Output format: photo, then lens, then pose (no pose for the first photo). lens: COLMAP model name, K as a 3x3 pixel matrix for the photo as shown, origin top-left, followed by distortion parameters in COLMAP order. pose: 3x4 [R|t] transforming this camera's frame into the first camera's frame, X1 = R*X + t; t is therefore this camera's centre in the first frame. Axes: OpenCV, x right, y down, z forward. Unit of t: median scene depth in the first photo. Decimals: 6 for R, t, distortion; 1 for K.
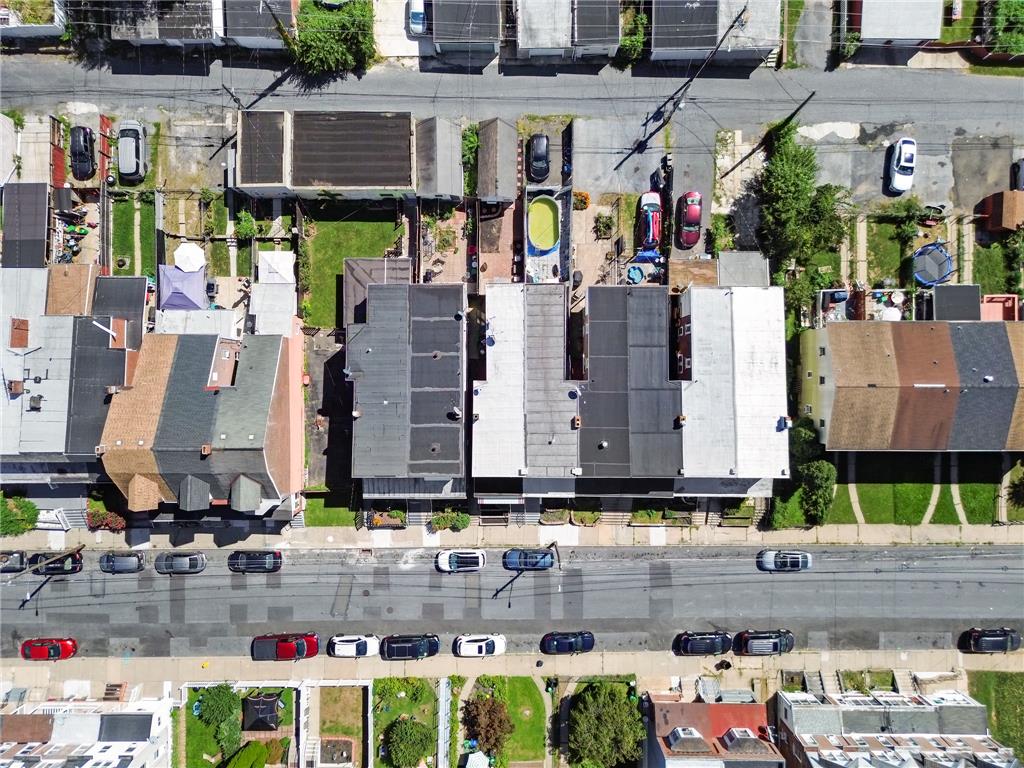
lens RADIAL K [[728.9, 0, 512.6], [0, 728.9, 383.1], [0, 0, 1]] dist [0.027208, -0.020181]
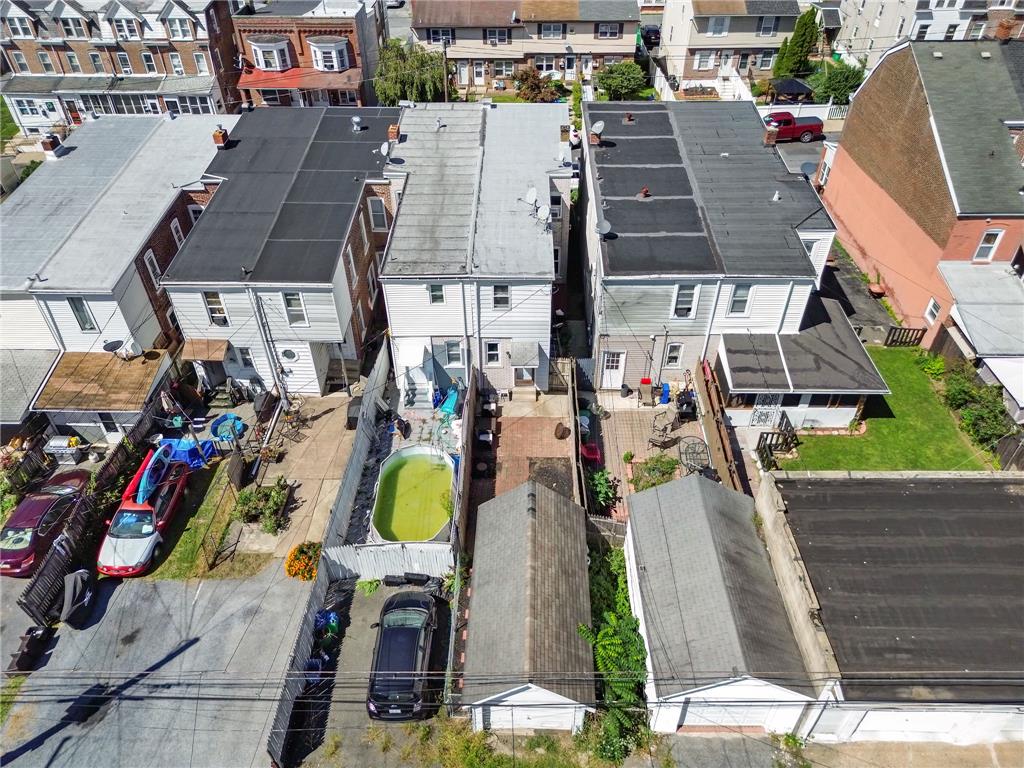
lens RADIAL K [[728.9, 0, 512.5], [0, 728.9, 383.2], [0, 0, 1]] dist [0.027208, -0.020181]
pose [[-0.999523, 0.002991, 0.030732, -0.022687], [0.021550, -0.645204, 0.763706, -0.478034], [0.022113, 0.764004, 0.644832, 0.689318]]
